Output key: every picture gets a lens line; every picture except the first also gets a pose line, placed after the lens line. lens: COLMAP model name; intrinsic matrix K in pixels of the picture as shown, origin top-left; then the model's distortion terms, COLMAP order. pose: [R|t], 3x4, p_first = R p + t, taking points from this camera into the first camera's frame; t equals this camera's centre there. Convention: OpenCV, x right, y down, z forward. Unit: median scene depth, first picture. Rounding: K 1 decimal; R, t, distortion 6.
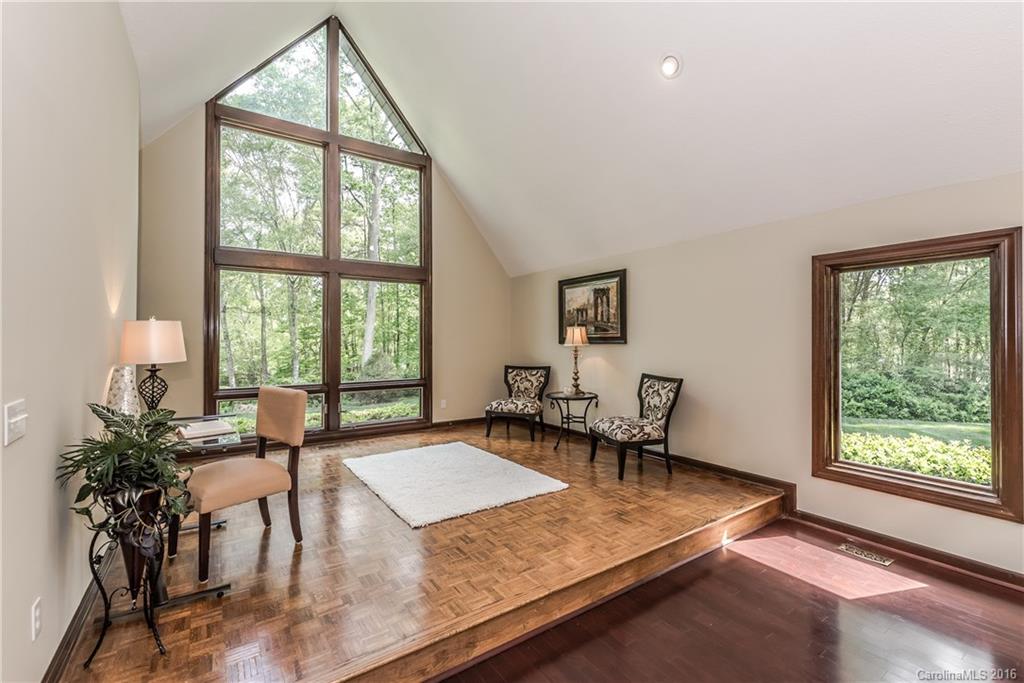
lens RADIAL K [[442.9, 0, 512.3], [0, 442.9, 341.6], [0, 0, 1]] dist [0.004208, -0.001715]
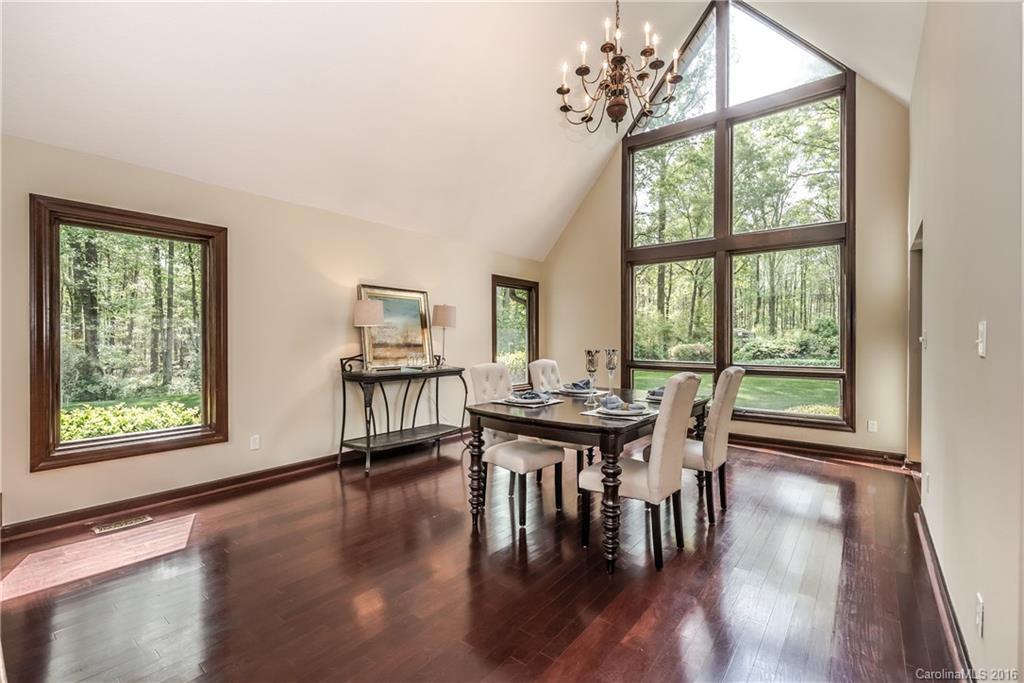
lens RADIAL K [[442.9, 0, 511.5], [0, 442.9, 340.1], [0, 0, 1]] dist [0.004208, -0.001715]
pose [[-0.297024, -0.006542, 0.954848, -0.361071], [-0.003452, 0.999977, 0.005777, 0.065233], [-0.954864, -0.001580, -0.297040, 0.453261]]
